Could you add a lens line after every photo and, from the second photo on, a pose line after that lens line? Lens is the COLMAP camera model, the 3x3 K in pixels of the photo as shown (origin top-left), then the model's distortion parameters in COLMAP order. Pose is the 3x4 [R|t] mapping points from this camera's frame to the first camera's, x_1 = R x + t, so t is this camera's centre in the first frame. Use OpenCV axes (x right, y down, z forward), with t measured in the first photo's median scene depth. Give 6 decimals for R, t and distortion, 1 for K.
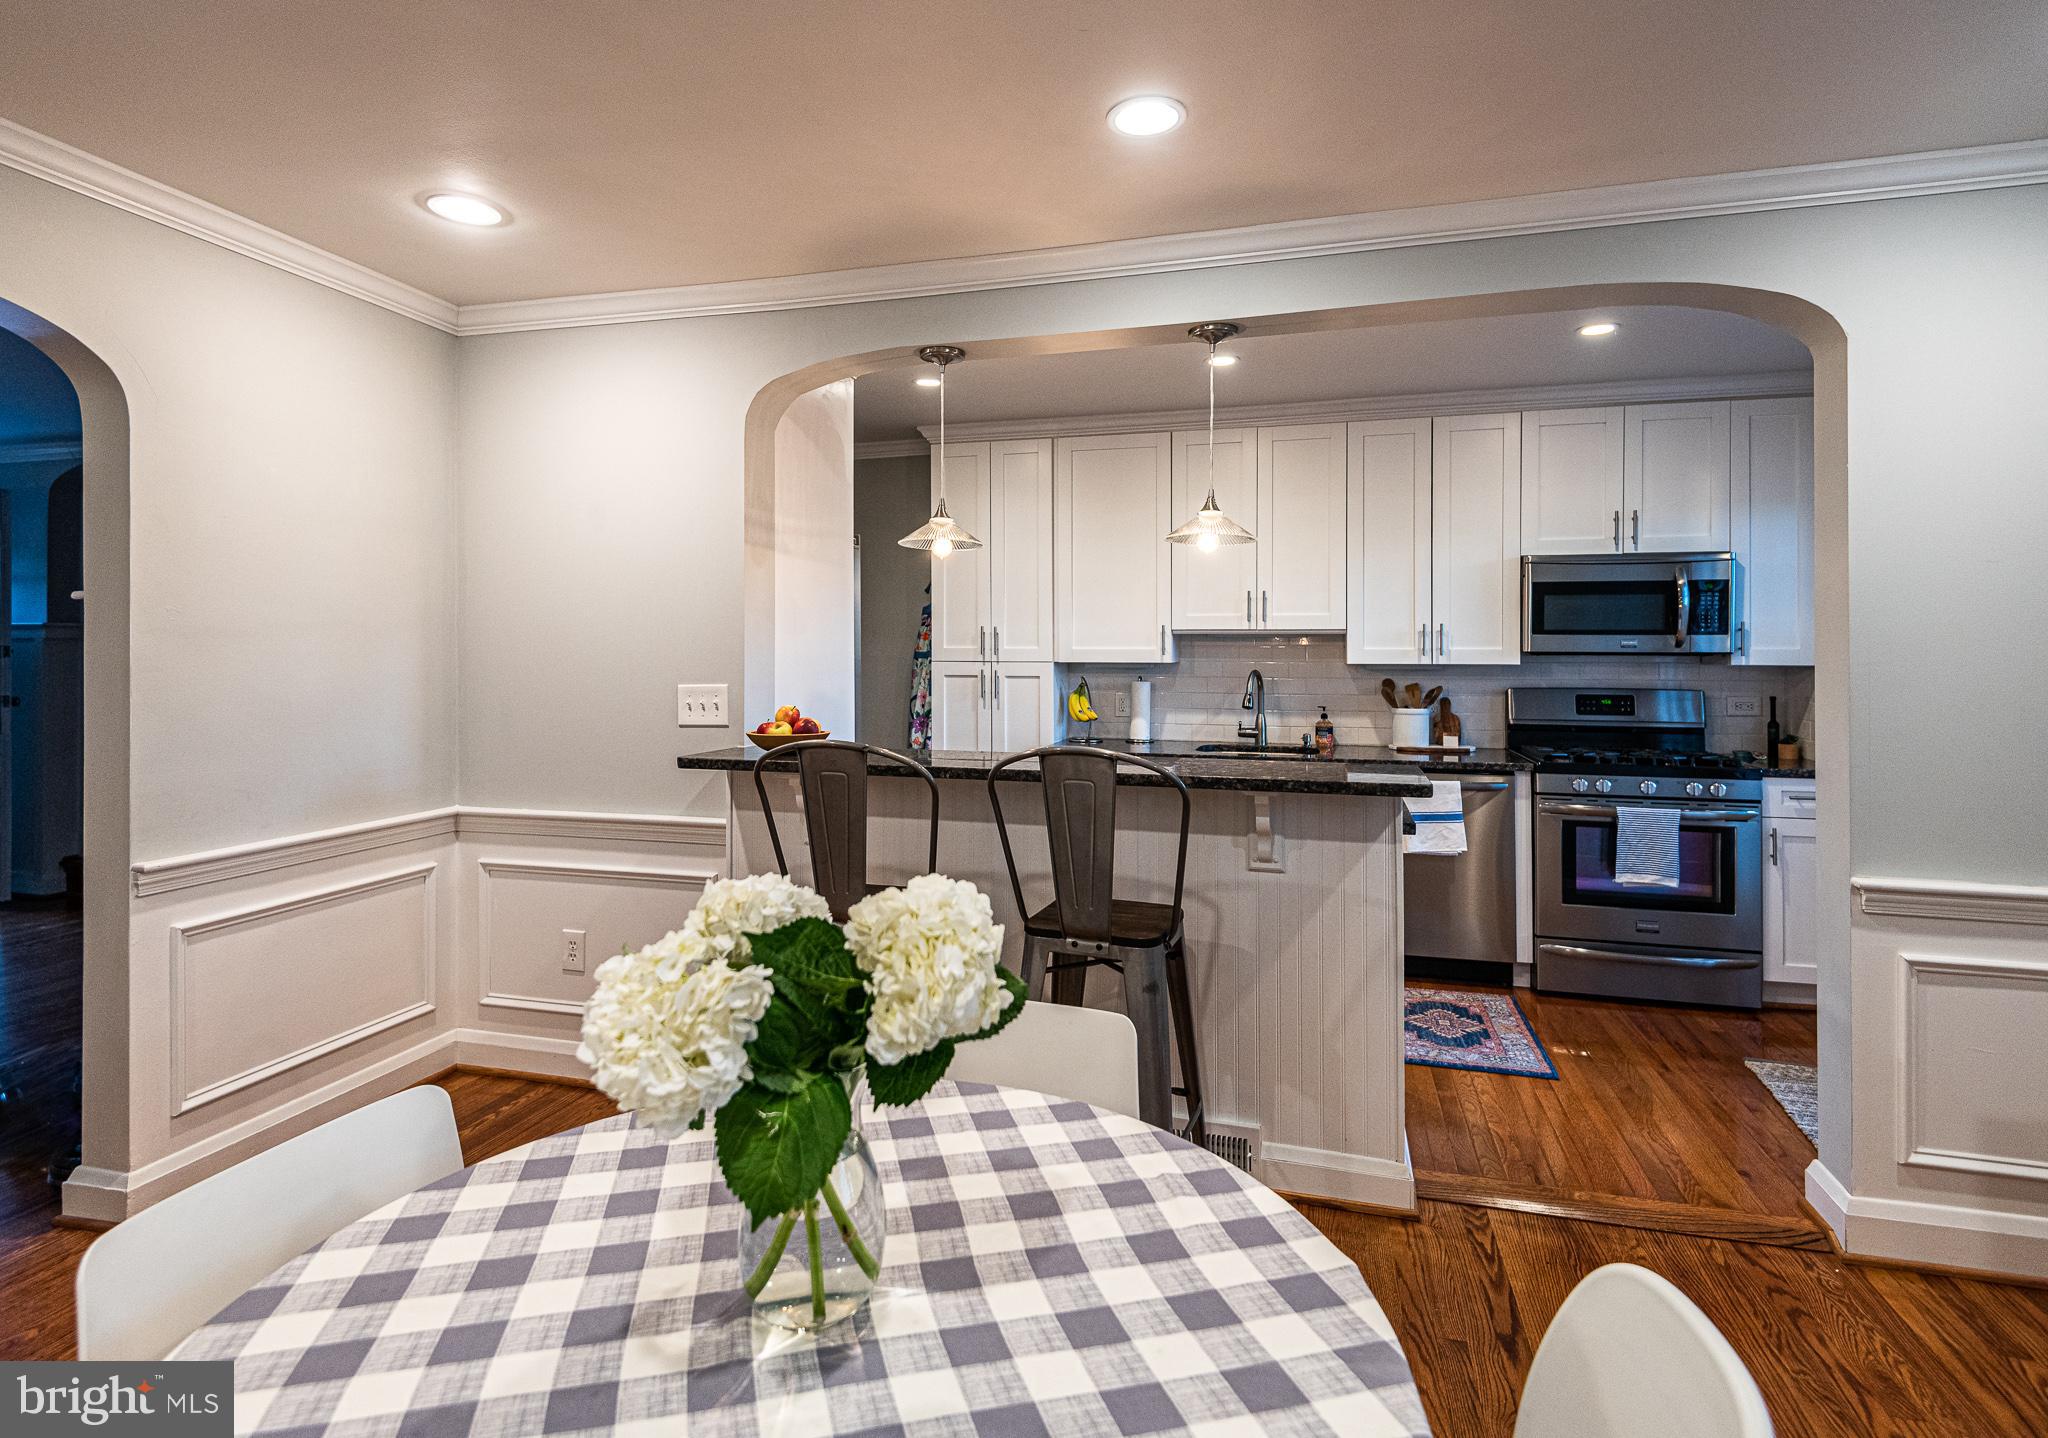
lens RADIAL K [[1024.7, 0, 1024.9], [0, 1024.7, 652.5], [0, 0, 1]] dist [0.066435, -0.050763]
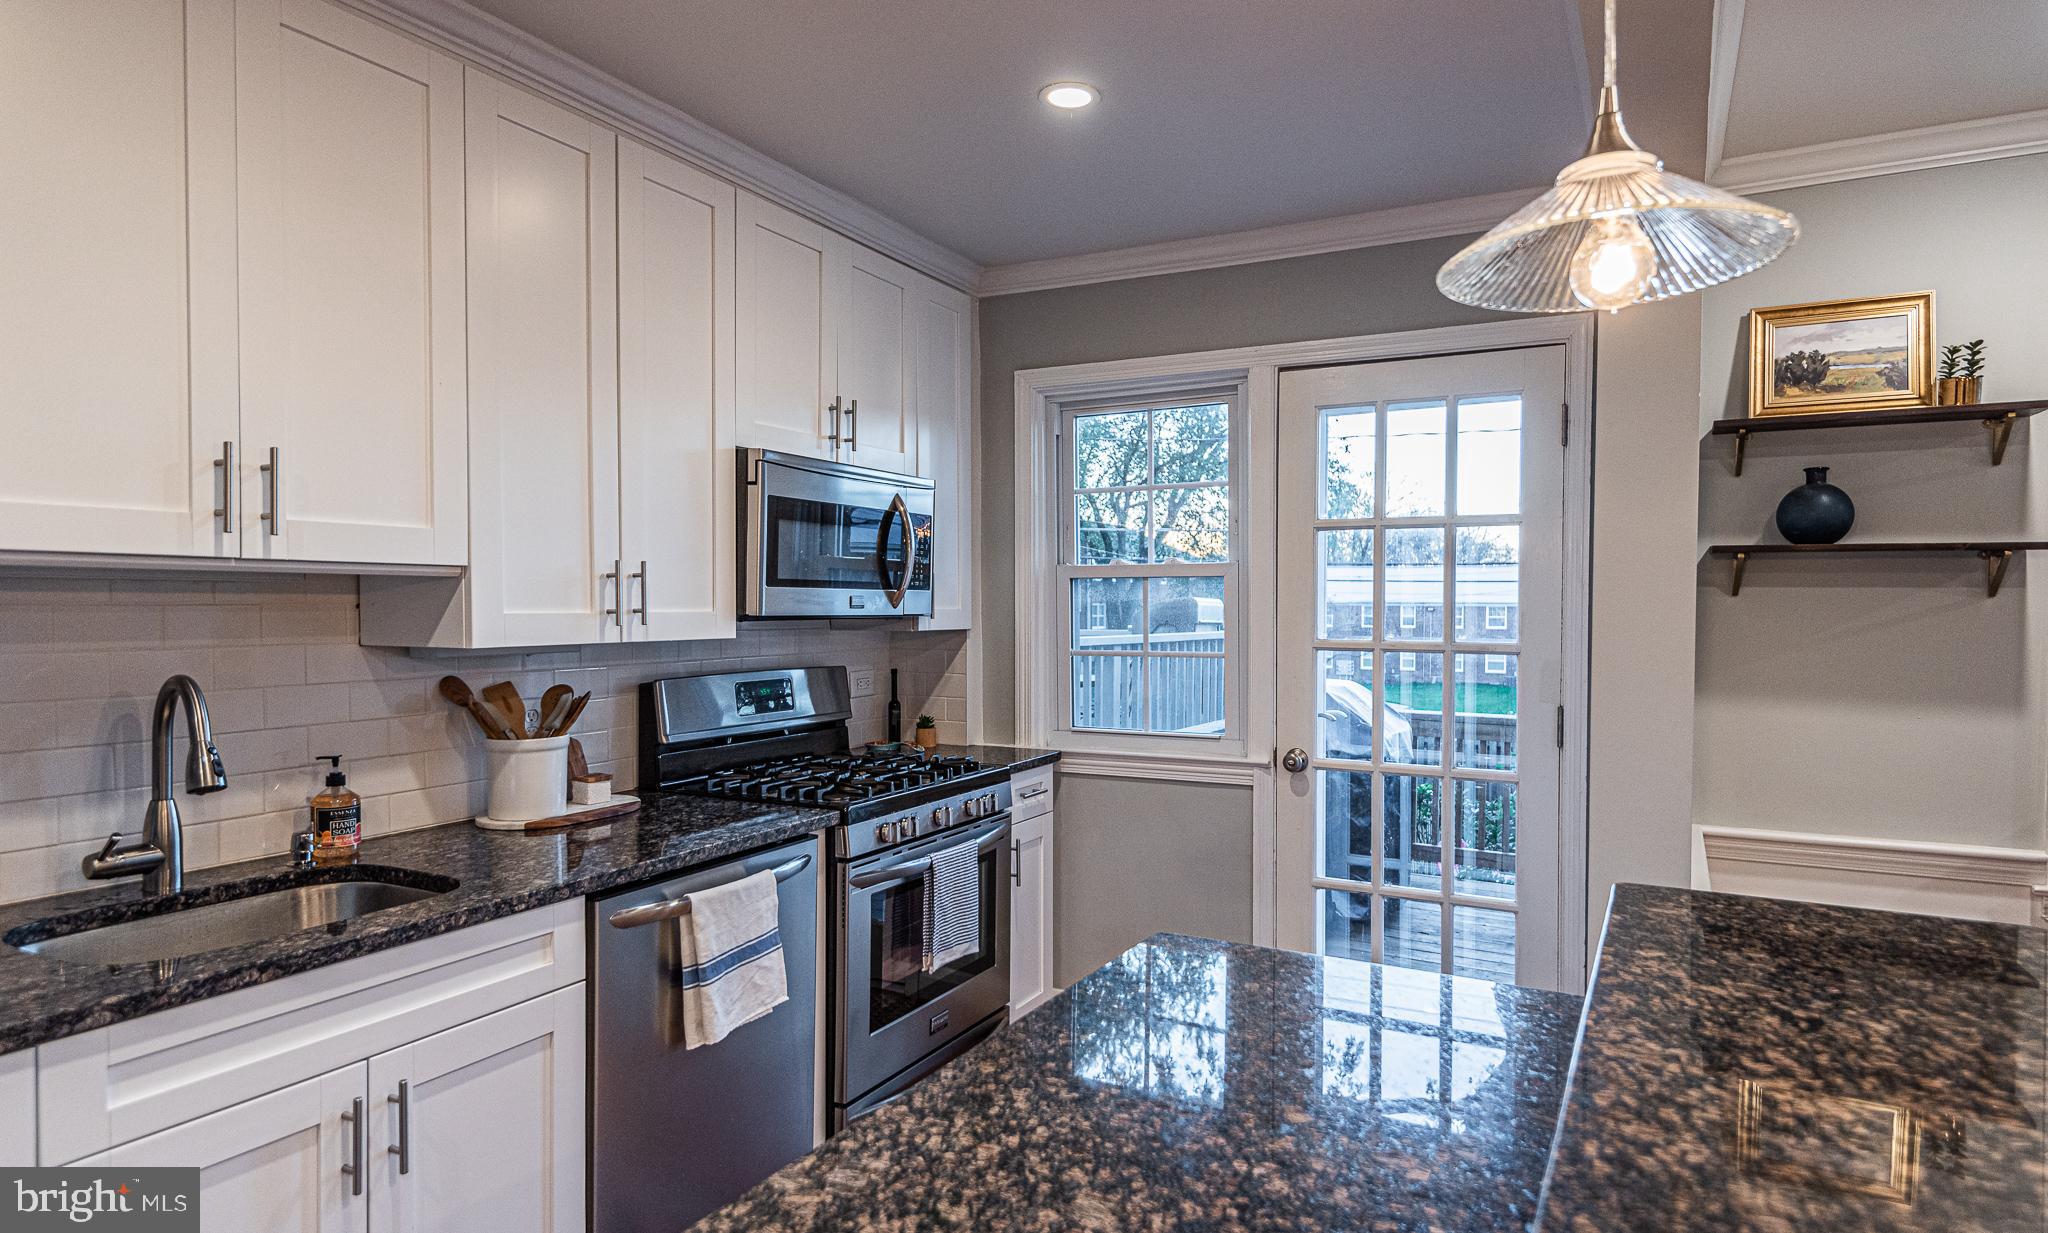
lens RADIAL K [[1115.1, 0, 1024.0], [0, 1115.1, 616.5], [0, 0, 1]] dist [0.021576, -0.000171]
pose [[0.209454, -0.012909, 0.977733, -0.096002], [-0.000670, 0.999911, 0.013346, -0.009296], [-0.977818, -0.003451, 0.209426, 0.758751]]
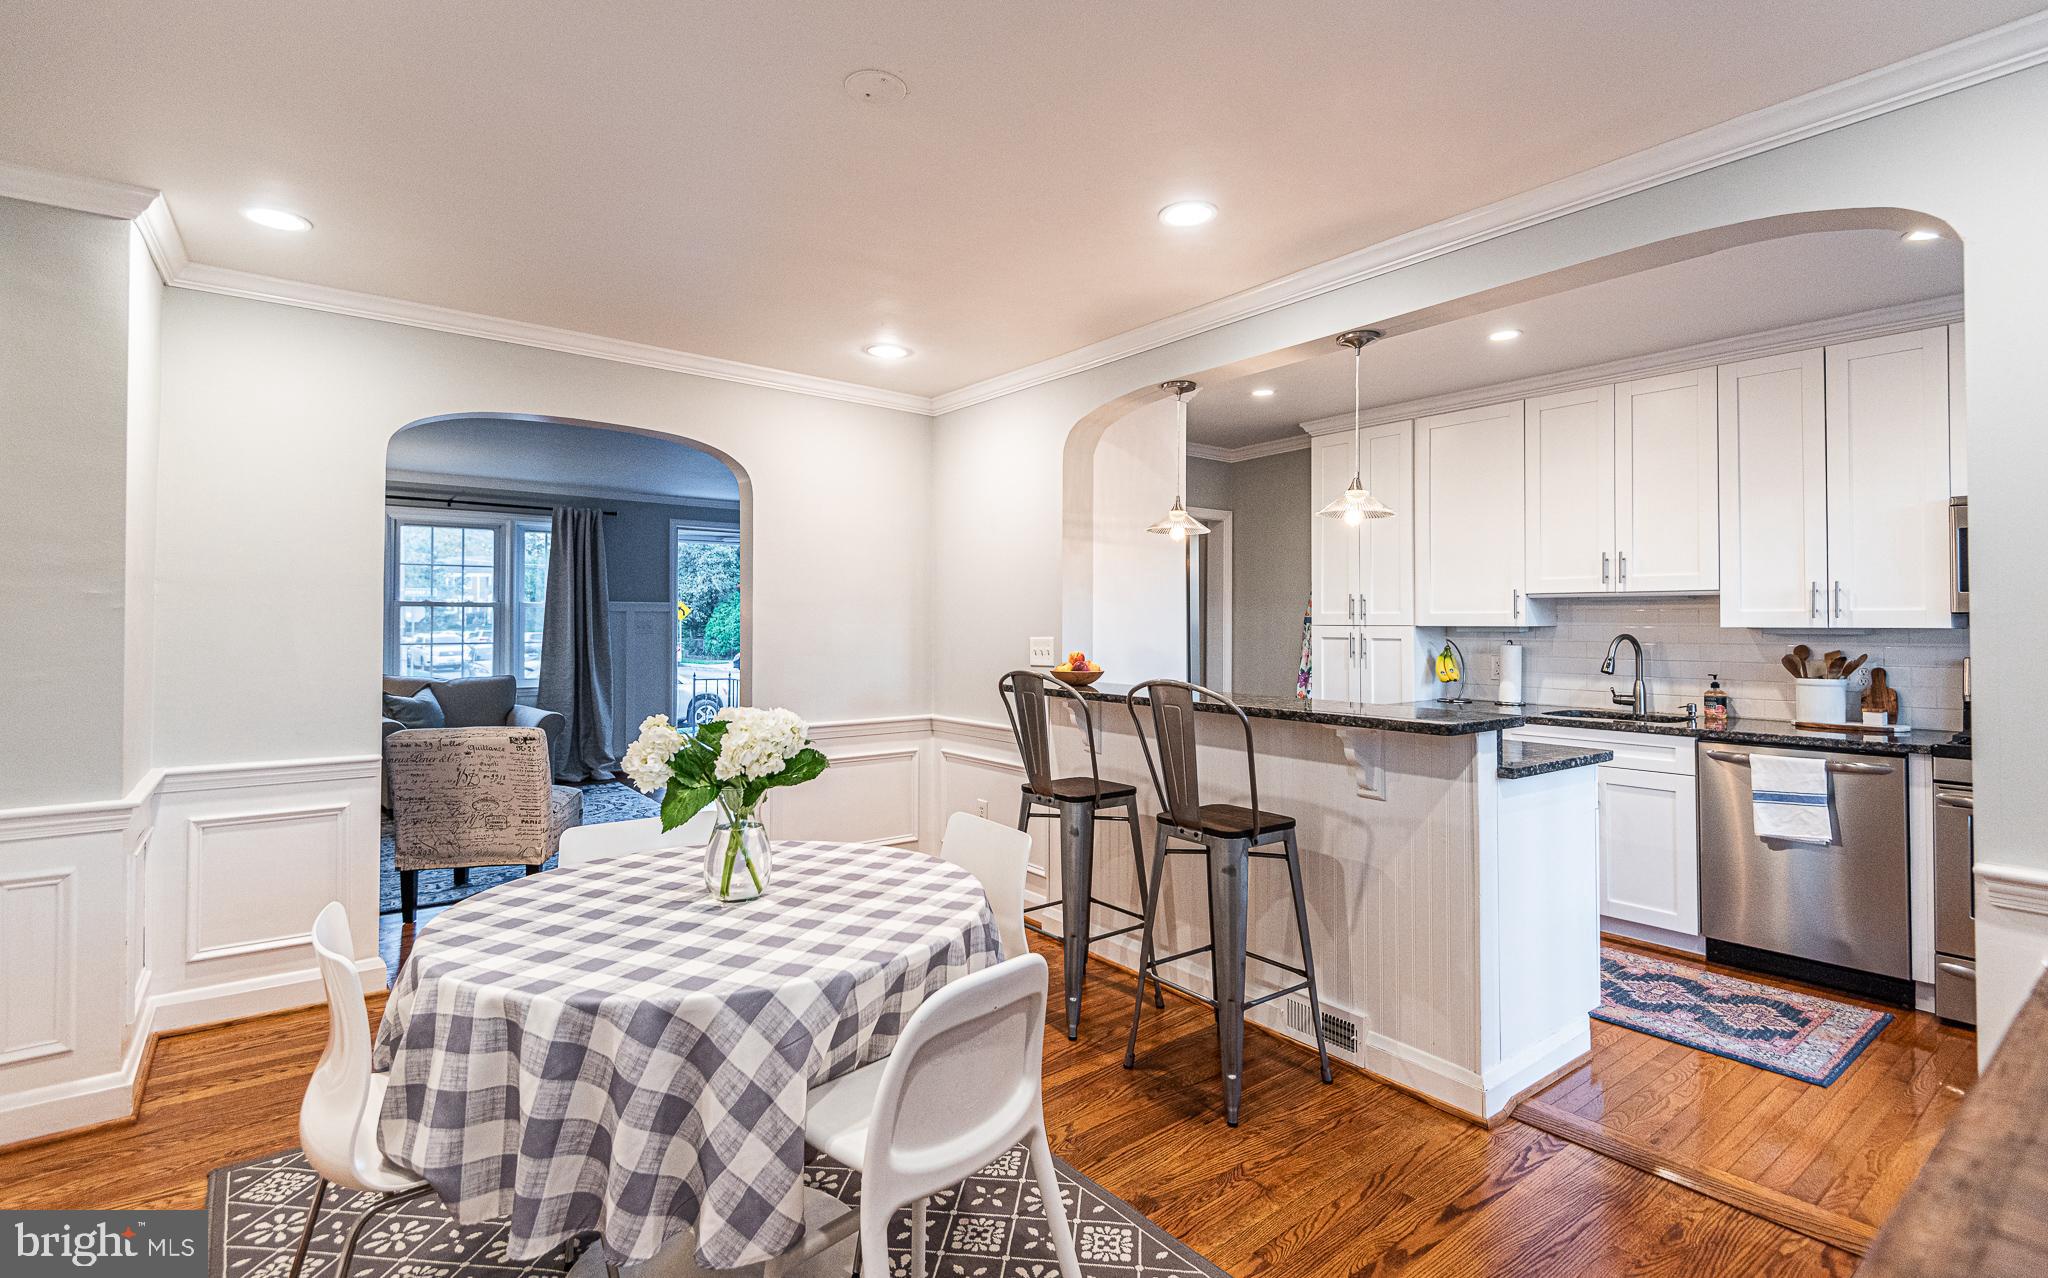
lens RADIAL K [[960.7, 0, 1030.5], [0, 960.7, 606.7], [0, 0, 1]] dist [0.025371, -0.000849]
pose [[0.804328, -0.010349, -0.594095, 0.371072], [-0.001460, 0.999811, -0.019394, 0.011509], [0.594183, 0.016466, 0.804161, -0.069686]]
